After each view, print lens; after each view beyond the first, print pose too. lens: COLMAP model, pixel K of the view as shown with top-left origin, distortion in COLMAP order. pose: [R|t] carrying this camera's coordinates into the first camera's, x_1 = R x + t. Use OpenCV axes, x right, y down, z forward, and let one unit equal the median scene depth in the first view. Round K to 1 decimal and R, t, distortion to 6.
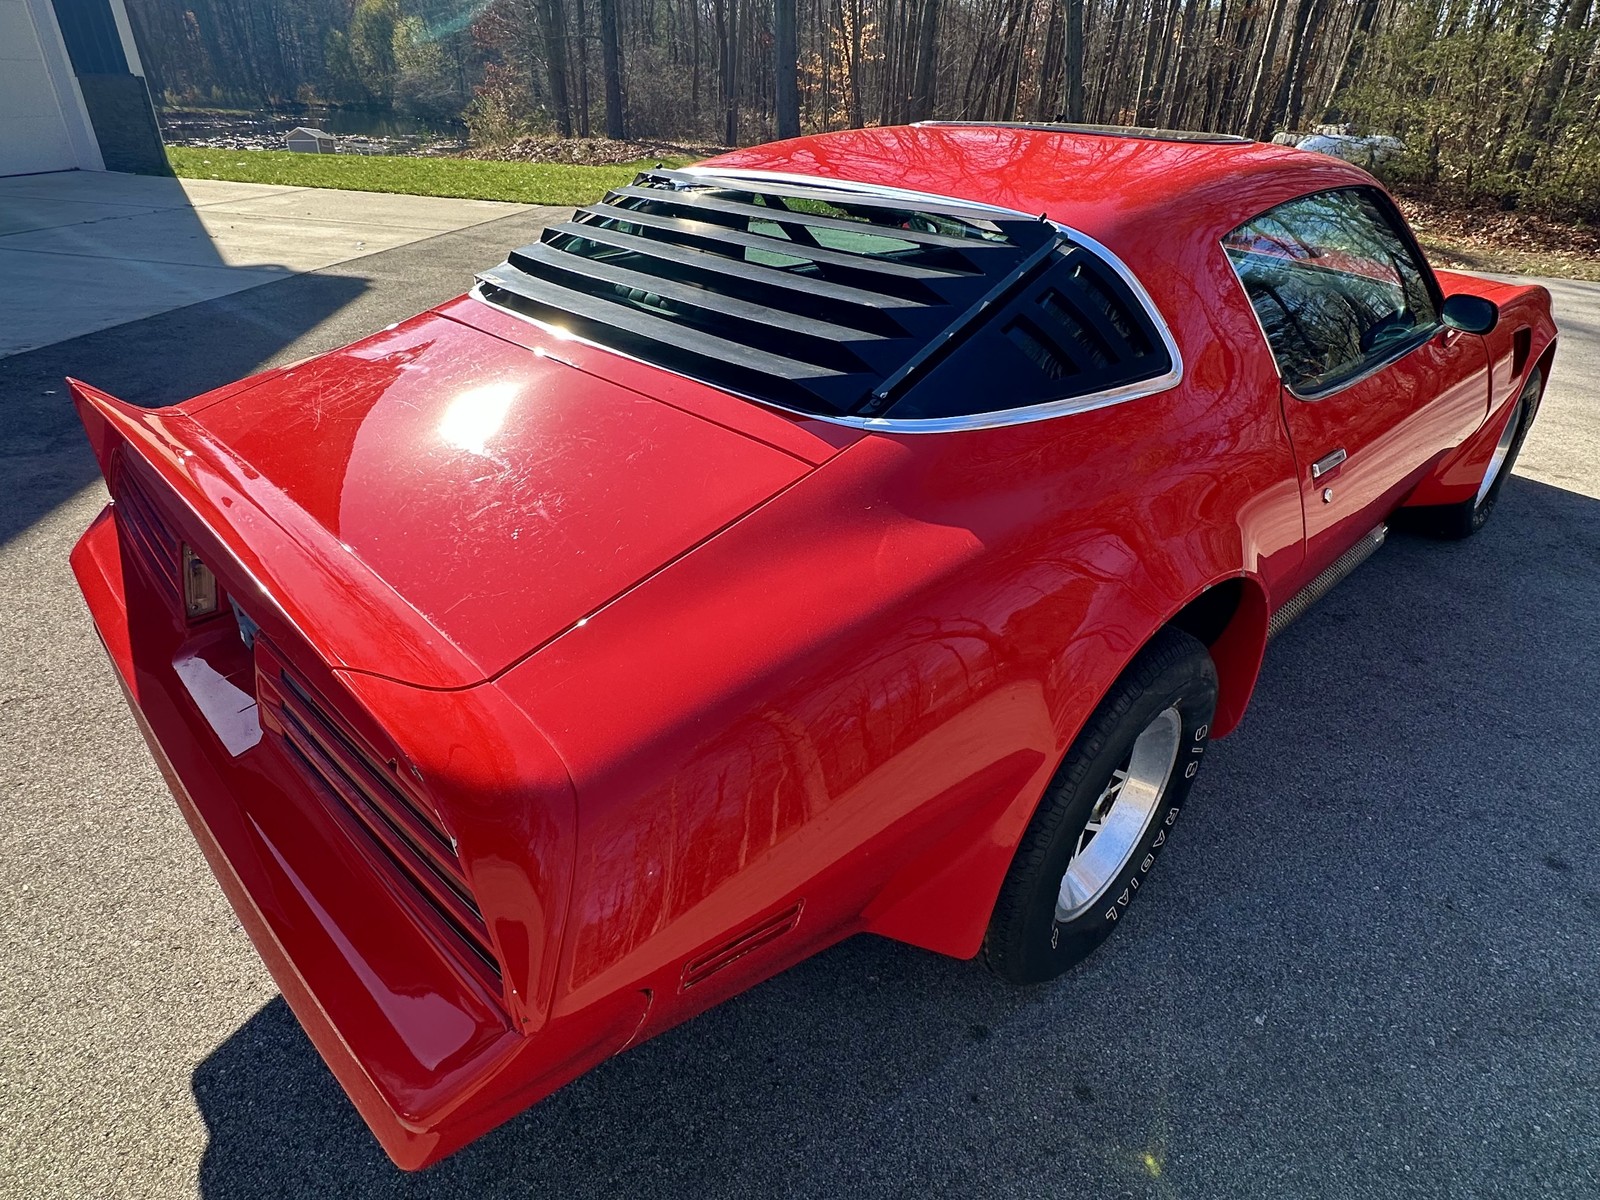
lens RADIAL K [[916.4, 0, 802.8], [0, 916.4, 587.8], [0, 0, 1]] dist [-0.009575, 0.004828]
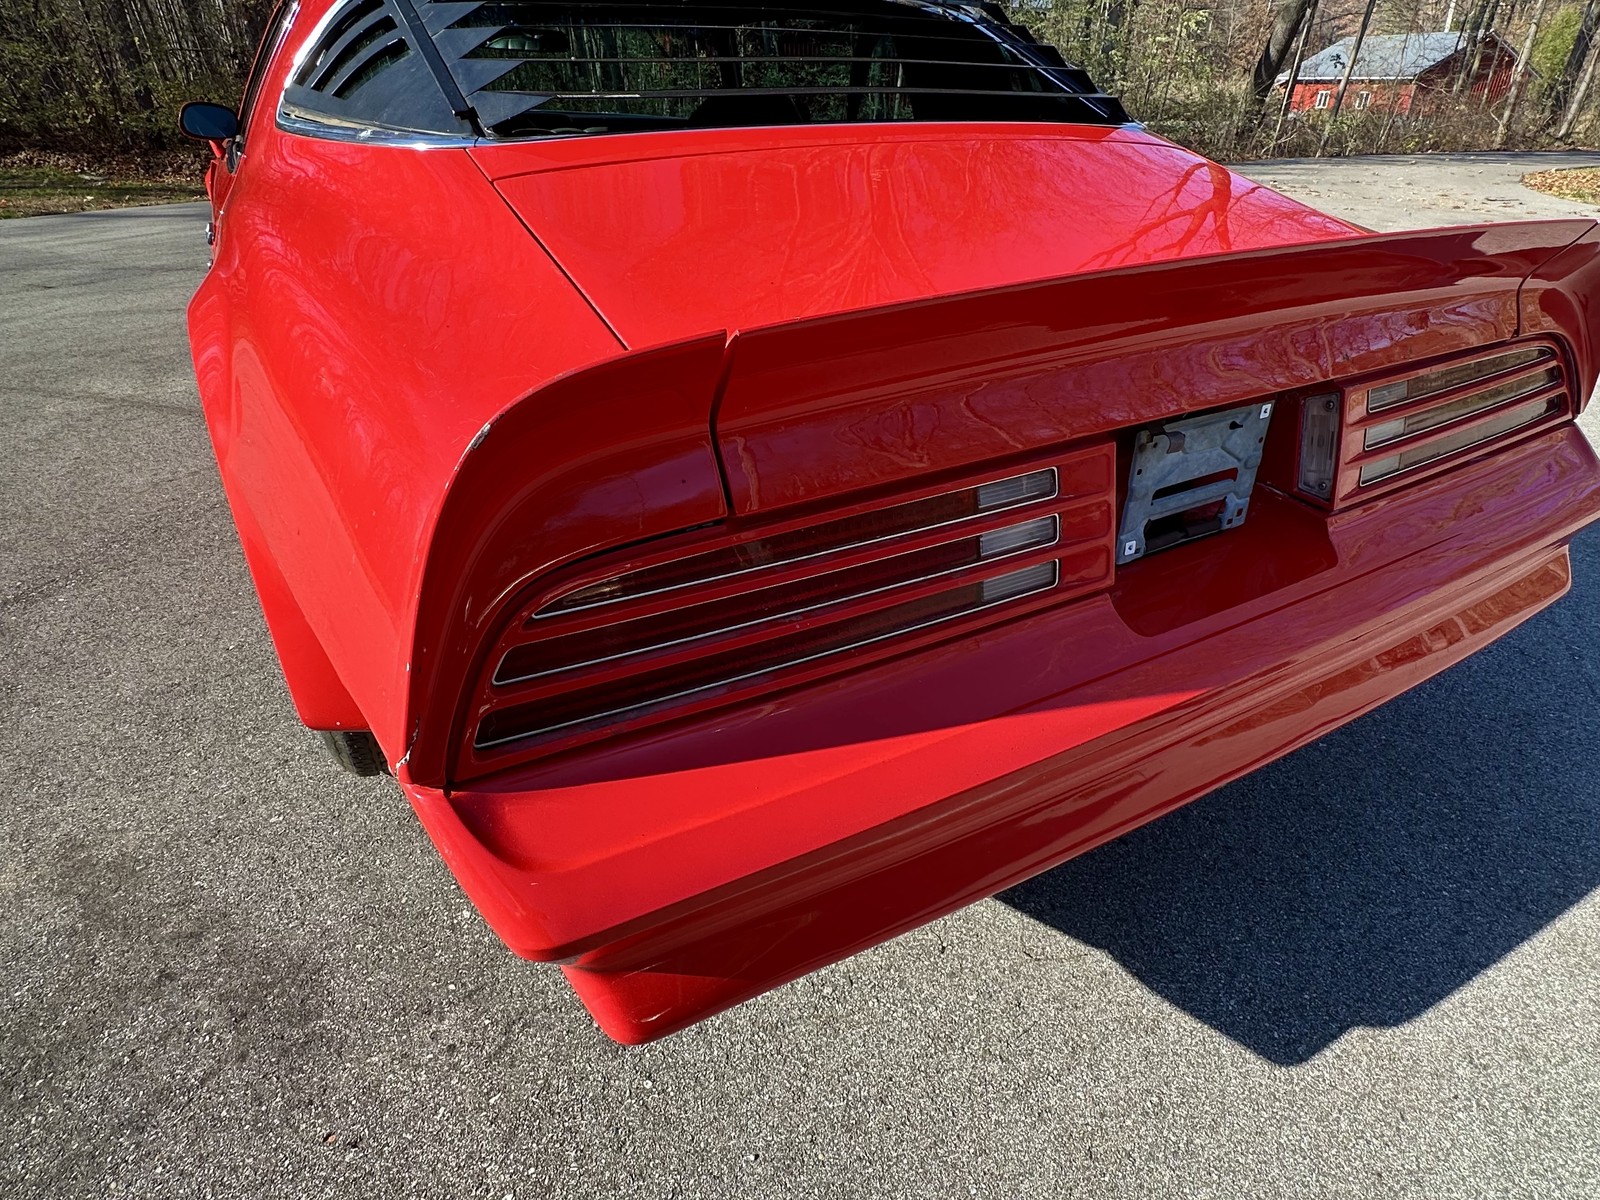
lens RADIAL K [[916.4, 0, 807.9], [0, 916.4, 593.0], [0, 0, 1]] dist [-0.009575, 0.004828]
pose [[0.249951, -0.496213, 0.831443, -0.560149], [0.470936, 0.812591, 0.343388, -0.120671], [-0.846016, 0.305727, 0.436793, 0.403061]]
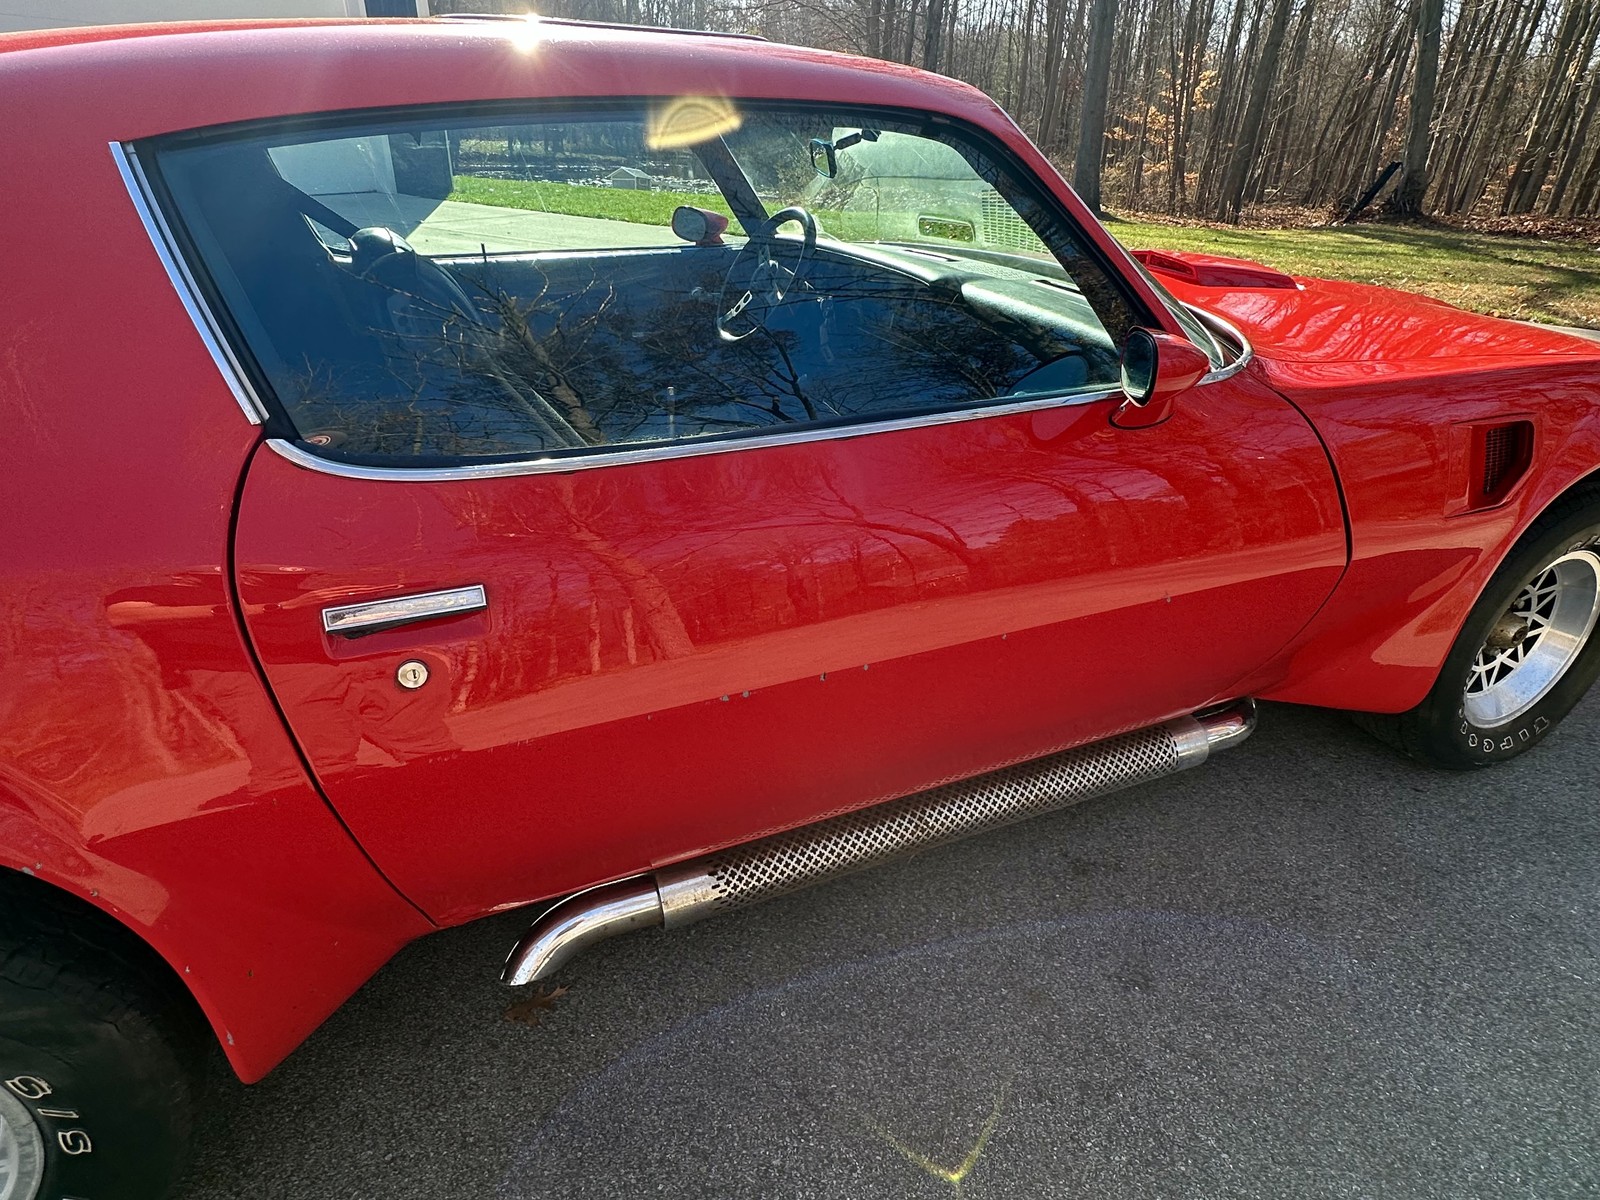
lens RADIAL K [[901.6, 0, 791.7], [0, 901.6, 603.4], [0, 0, 1]] dist [-0.007127, -0.000008]
pose [[0.941381, 0.154670, -0.299799, 0.483692], [-0.162159, 0.986765, -0.000103, -0.093482], [0.295815, 0.048712, 0.954003, 0.319634]]
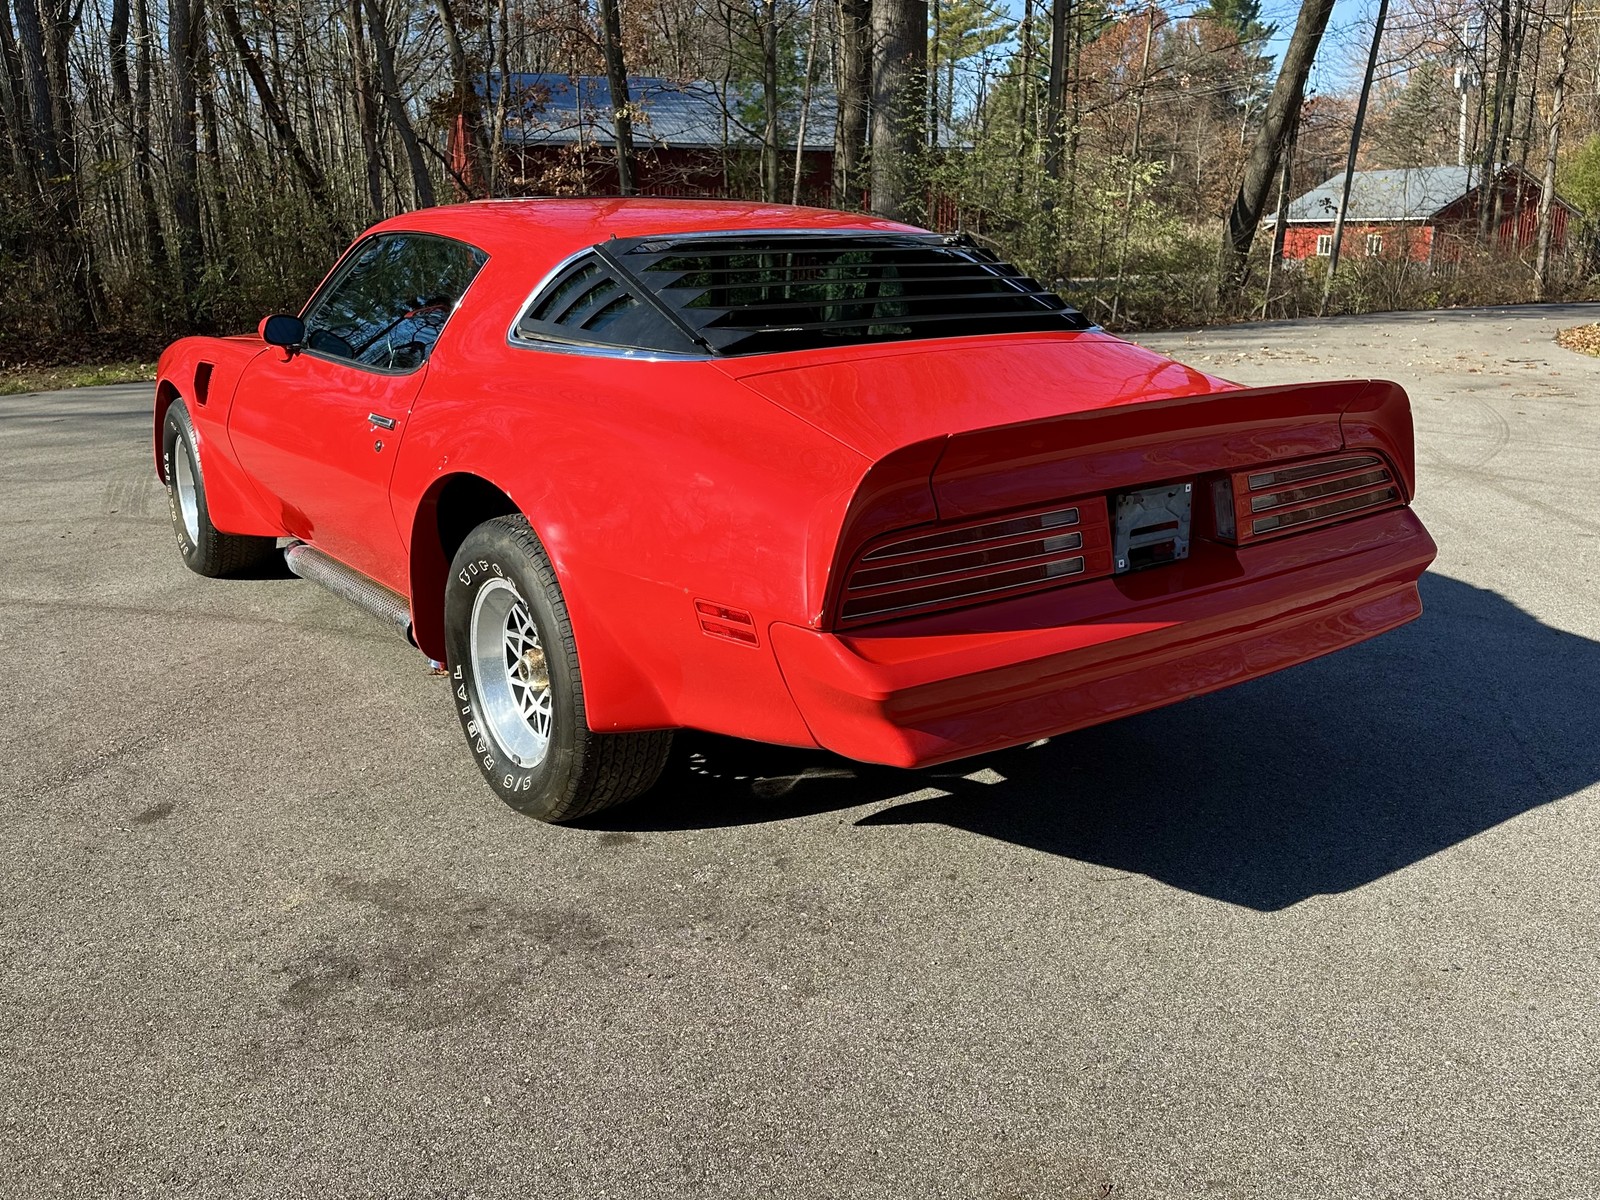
lens RADIAL K [[1407.5, 0, 786.6], [0, 1407.5, 598.3], [0, 0, 1]] dist [0.066298, -0.104862]
pose [[0.148750, -0.278823, 0.948752, -1.091883], [0.492495, 0.852861, 0.173426, -0.200019], [-0.857509, 0.441459, 0.264182, 0.399793]]
